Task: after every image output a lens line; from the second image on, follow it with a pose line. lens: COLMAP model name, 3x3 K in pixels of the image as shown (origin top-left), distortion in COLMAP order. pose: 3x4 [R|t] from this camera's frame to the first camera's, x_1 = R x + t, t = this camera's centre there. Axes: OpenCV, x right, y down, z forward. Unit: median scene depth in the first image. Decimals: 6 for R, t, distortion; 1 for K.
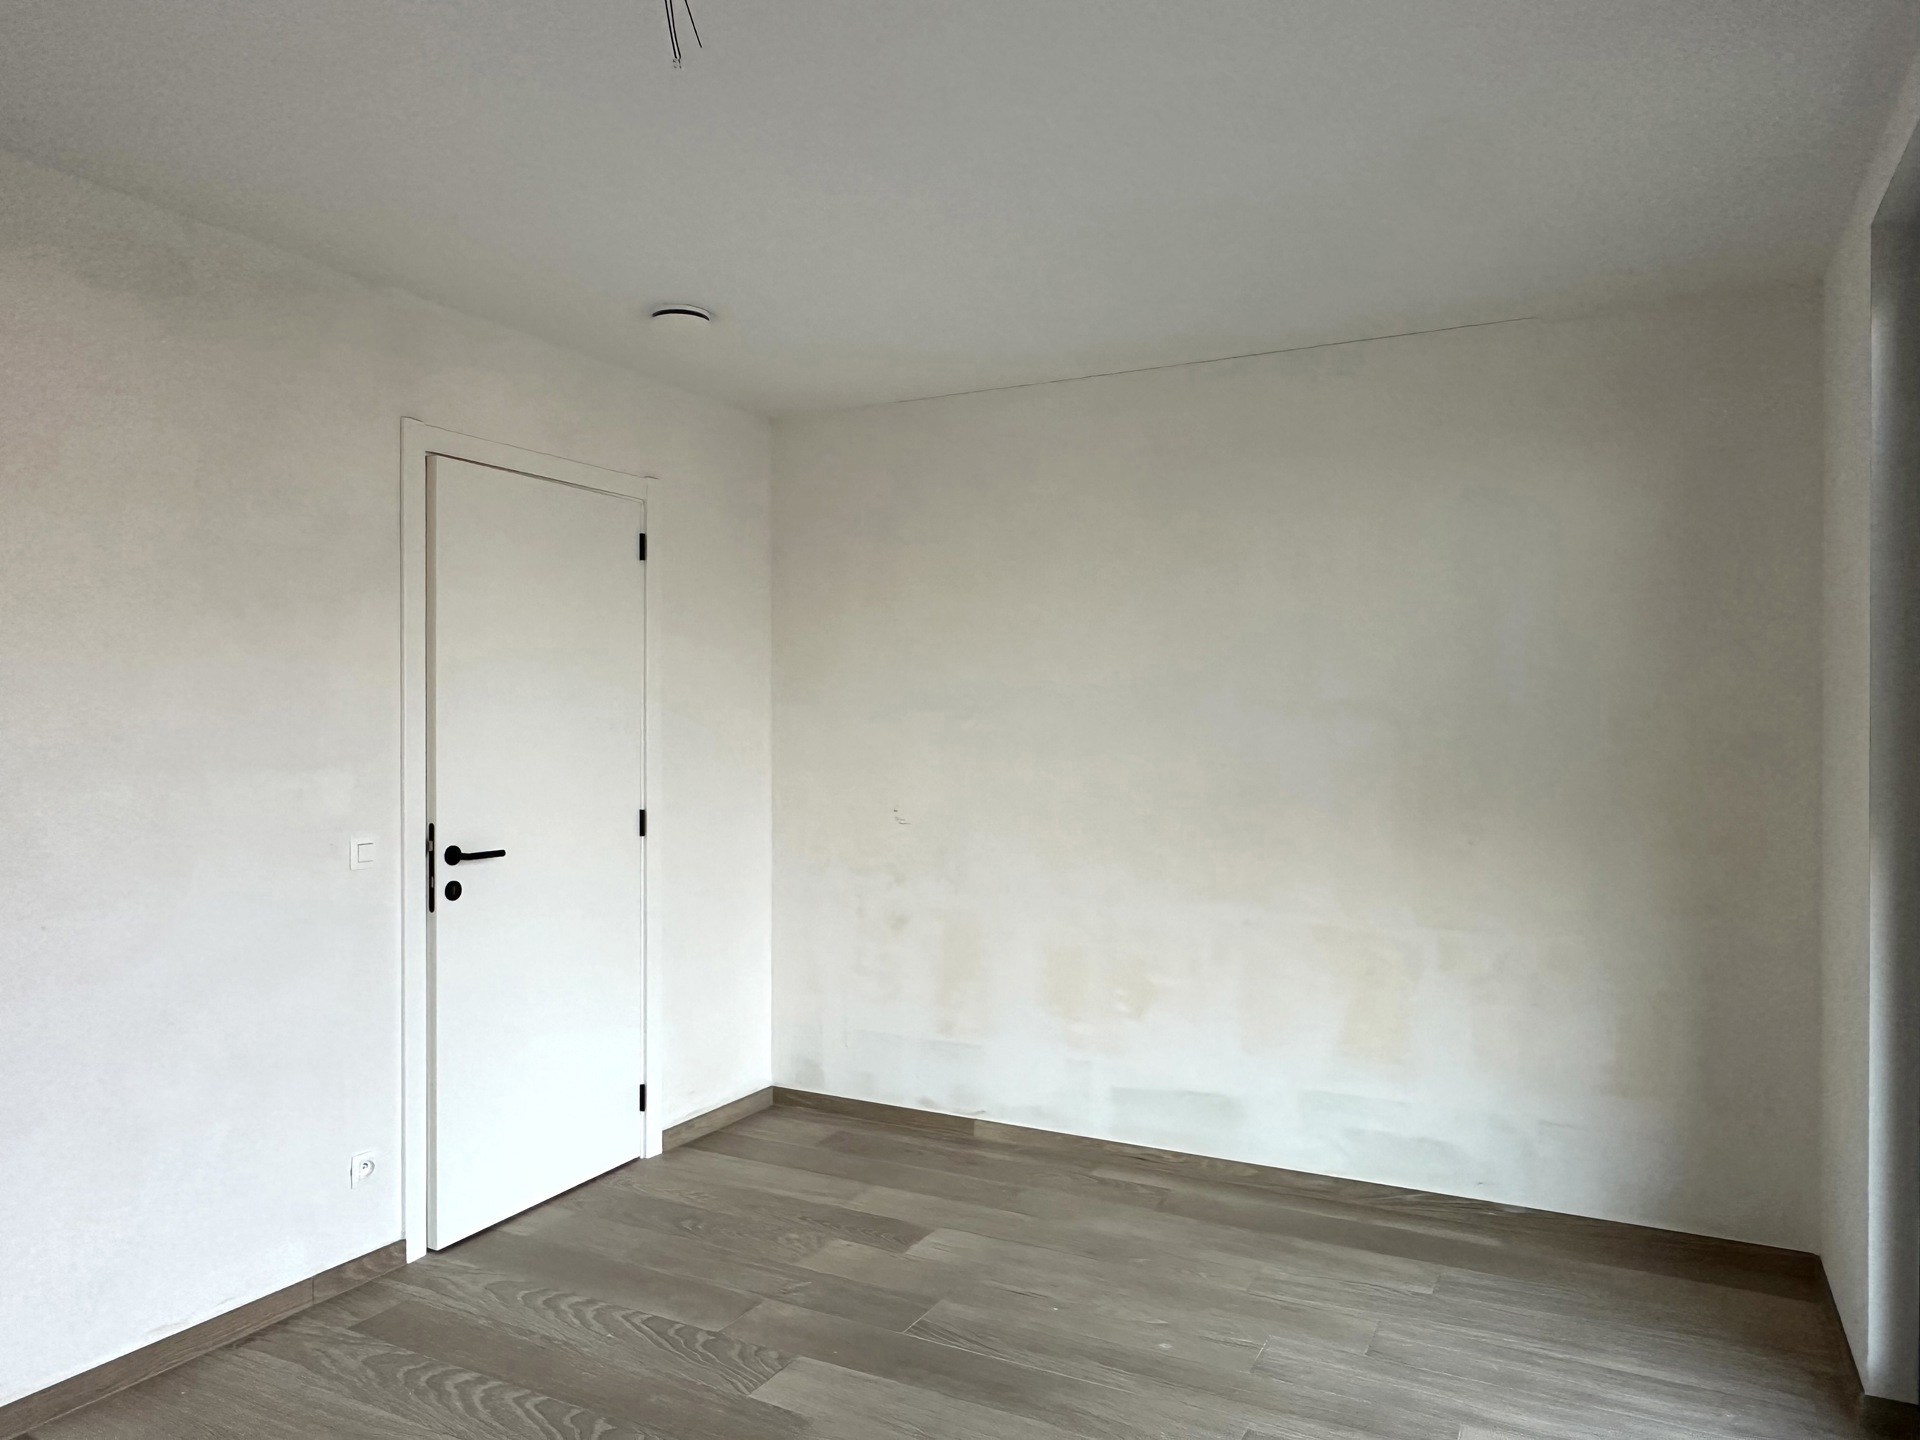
lens RADIAL K [[1290.9, 0, 963.5], [0, 1290.9, 729.0], [0, 0, 1]] dist [-0.006313, 0.002606]
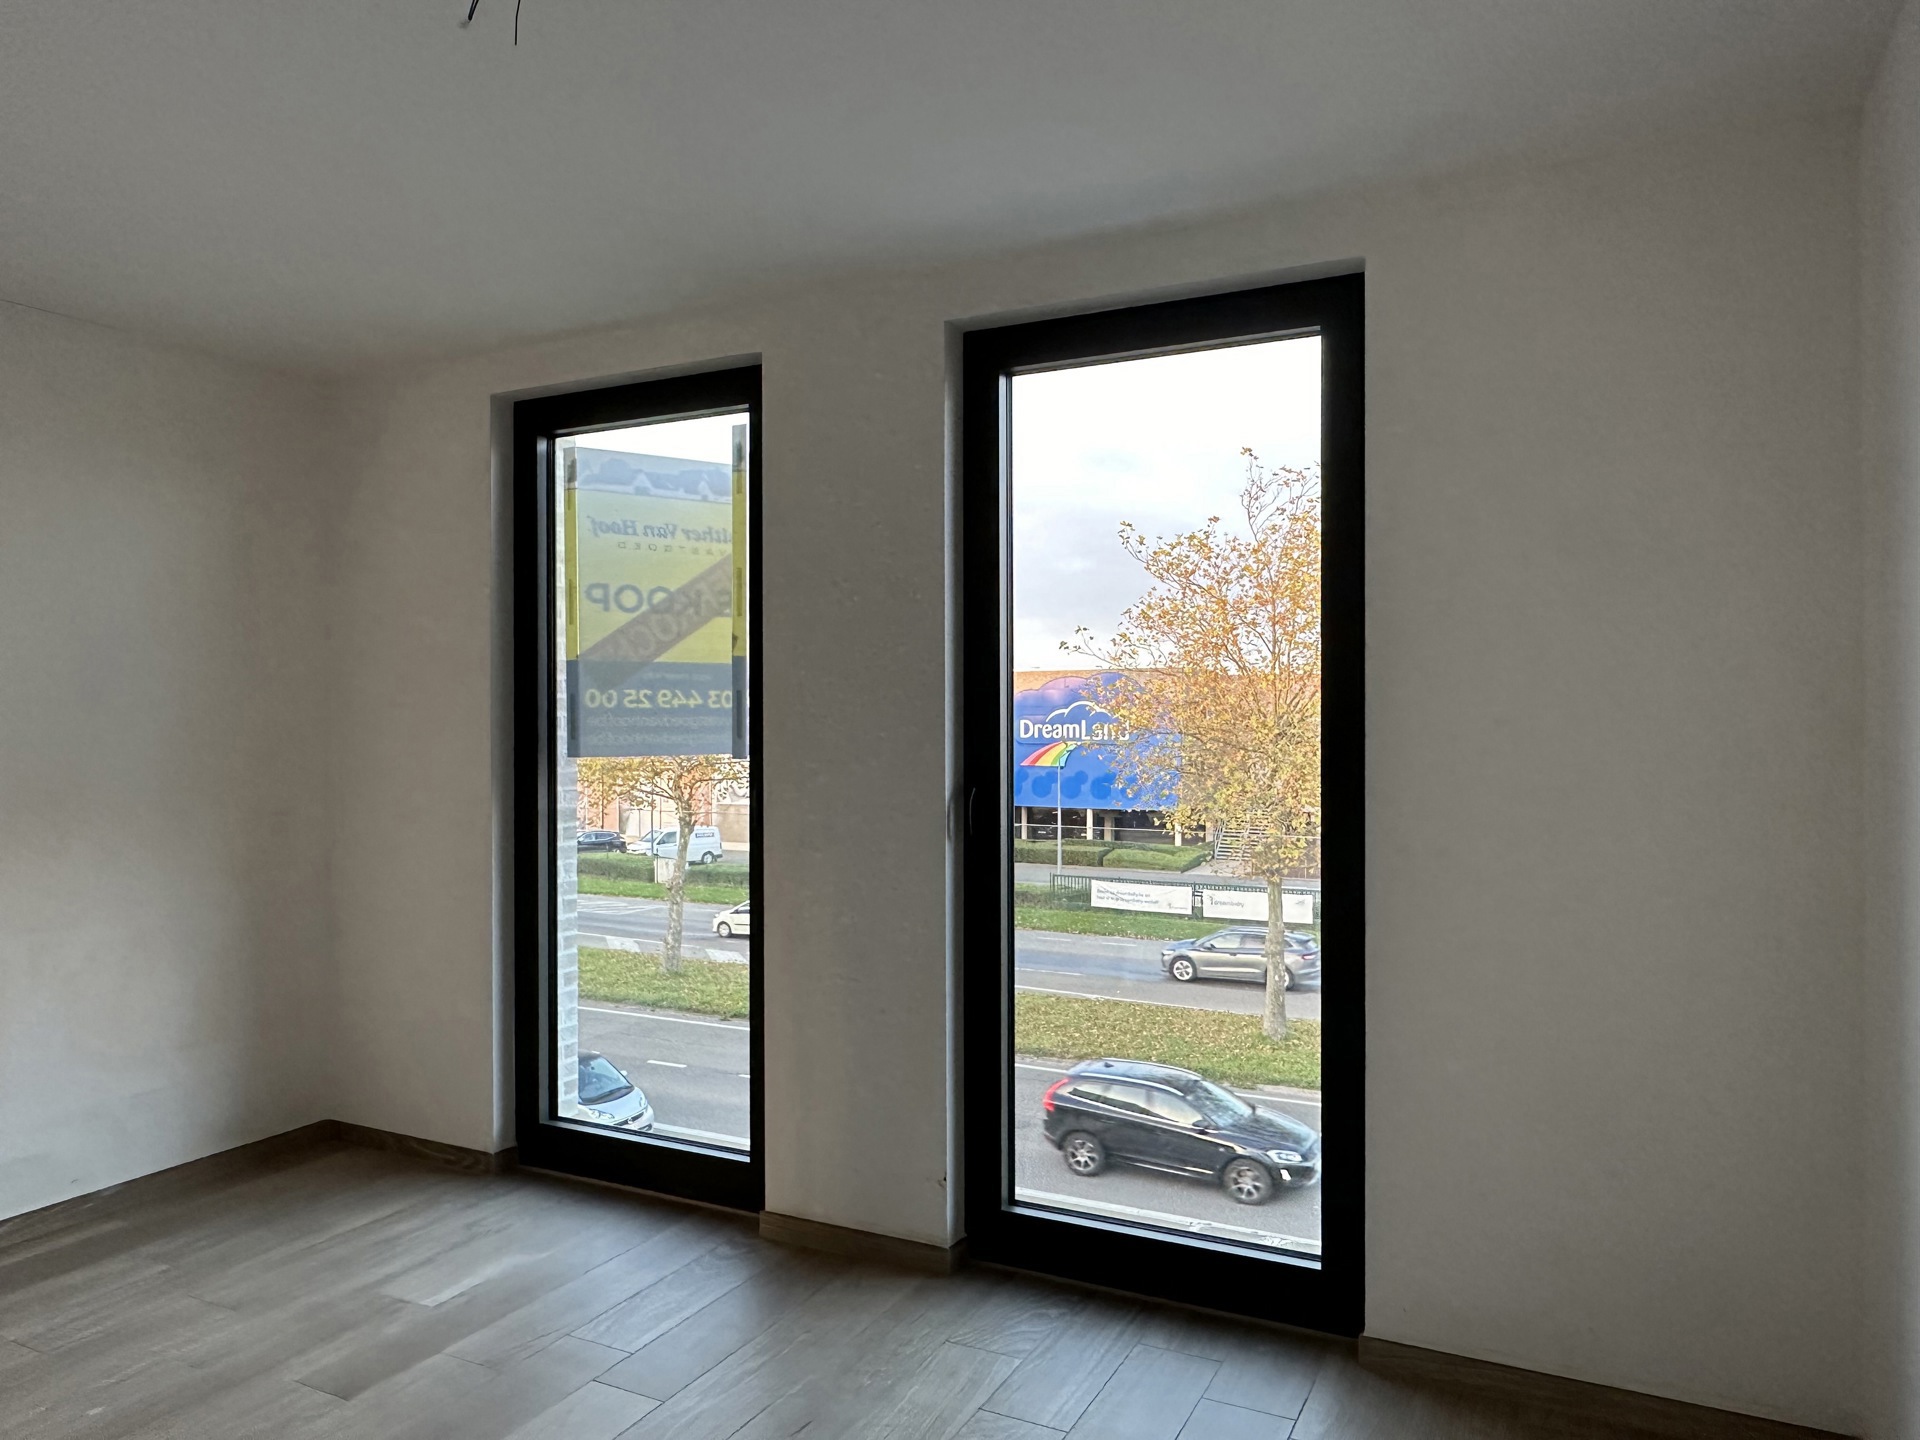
lens RADIAL K [[1290.9, 0, 963.5], [0, 1290.9, 729.0], [0, 0, 1]] dist [-0.006313, 0.002606]
pose [[-0.022824, -0.003355, 0.999734, -0.707660], [0.008647, 0.999956, 0.003553, 0.009302], [-0.999702, 0.008726, -0.022794, 0.396685]]
